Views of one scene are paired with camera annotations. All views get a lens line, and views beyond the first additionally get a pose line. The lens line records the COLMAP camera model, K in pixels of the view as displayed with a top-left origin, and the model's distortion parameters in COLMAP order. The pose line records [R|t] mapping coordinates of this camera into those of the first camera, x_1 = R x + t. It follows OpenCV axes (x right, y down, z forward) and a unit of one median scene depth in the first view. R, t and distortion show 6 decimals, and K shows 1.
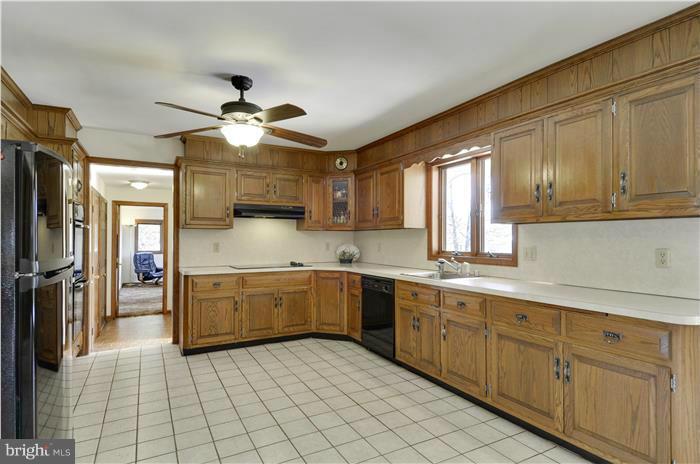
lens RADIAL K [[399.3, 0, 346.1], [0, 399.3, 235.4], [0, 0, 1]] dist [0.008143, -0.003542]
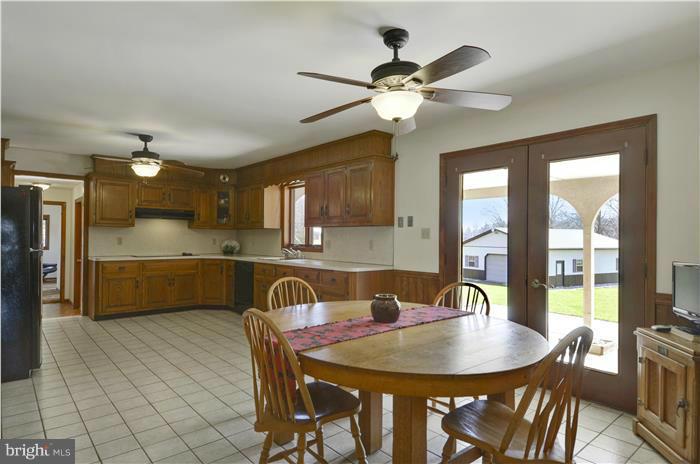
lens RADIAL K [[399.3, 0, 352.2], [0, 399.3, 235.7], [0, 0, 1]] dist [0.008143, -0.003542]
pose [[0.970804, 0.007953, 0.239742, 0.097421], [-0.009142, 0.999951, 0.003848, 0.000769], [-0.239700, -0.005927, 0.970829, -0.455673]]
